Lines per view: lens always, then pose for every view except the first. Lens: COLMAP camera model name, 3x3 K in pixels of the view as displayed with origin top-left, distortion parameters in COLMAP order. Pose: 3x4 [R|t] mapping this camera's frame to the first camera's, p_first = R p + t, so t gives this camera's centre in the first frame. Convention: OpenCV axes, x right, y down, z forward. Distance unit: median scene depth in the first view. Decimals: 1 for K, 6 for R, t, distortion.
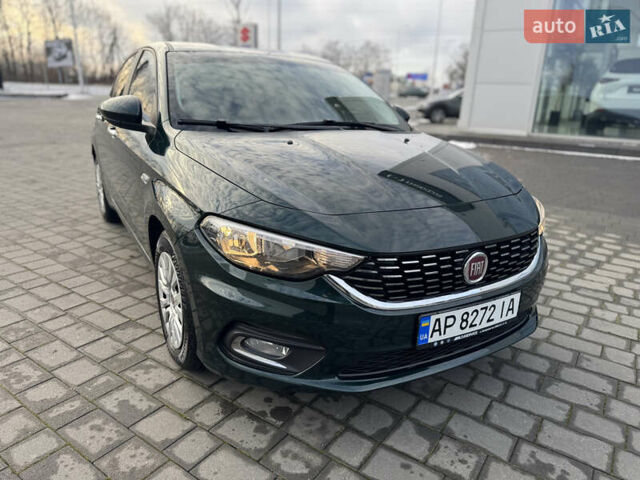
lens RADIAL K [[454.3, 0, 322.8], [0, 454.3, 235.6], [0, 0, 1]] dist [0.013339, -0.014168]
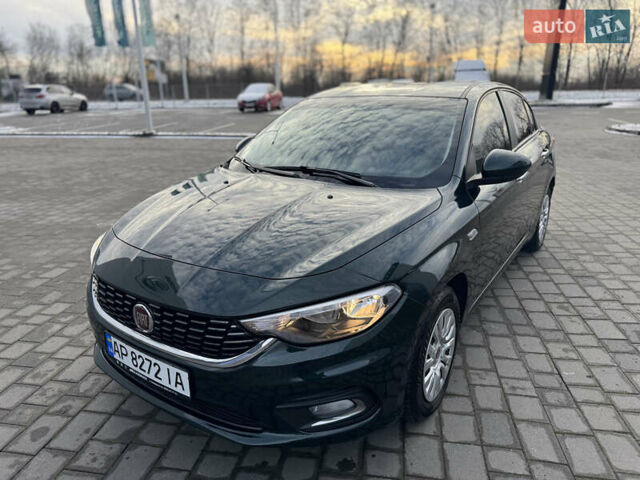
lens RADIAL K [[454.3, 0, 322.2], [0, 454.3, 242.9], [0, 0, 1]] dist [0.013339, -0.014168]
pose [[0.417772, 0.238831, -0.876599, 1.402105], [-0.233842, 0.960592, 0.150270, -0.356456], [0.877943, 0.142207, 0.457157, 0.853153]]
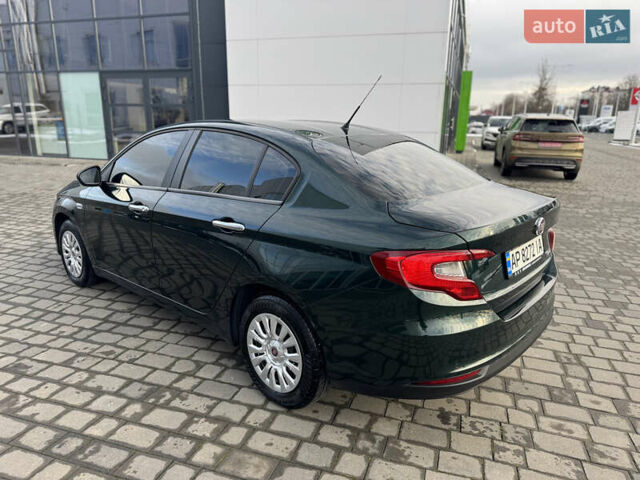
lens RADIAL K [[454.3, 0, 319.2], [0, 454.3, 240.4], [0, 0, 1]] dist [0.013339, -0.014168]
pose [[-0.956536, 0.030737, -0.289991, -0.070199], [-0.127972, 0.849317, 0.512136, -1.466369], [0.262036, 0.526987, -0.808469, 4.101194]]
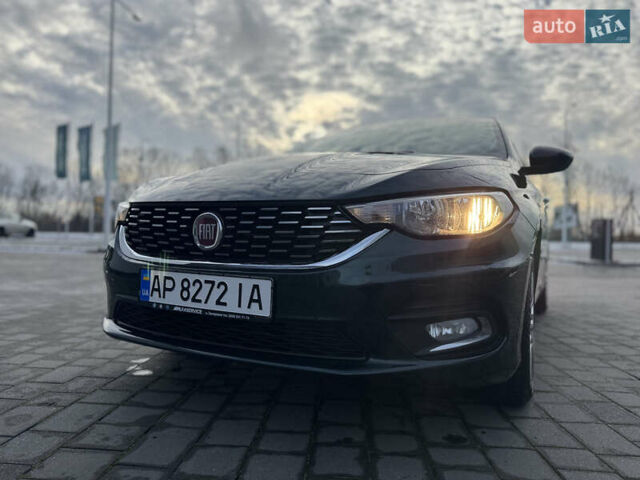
lens RADIAL K [[454.3, 0, 321.0], [0, 454.3, 239.8], [0, 0, 1]] dist [0.013339, -0.014168]
pose [[0.518912, -0.035329, -0.854097, 1.184844], [-0.253268, 0.947931, -0.193085, 0.198747], [0.816447, 0.316509, 0.482945, 0.761626]]
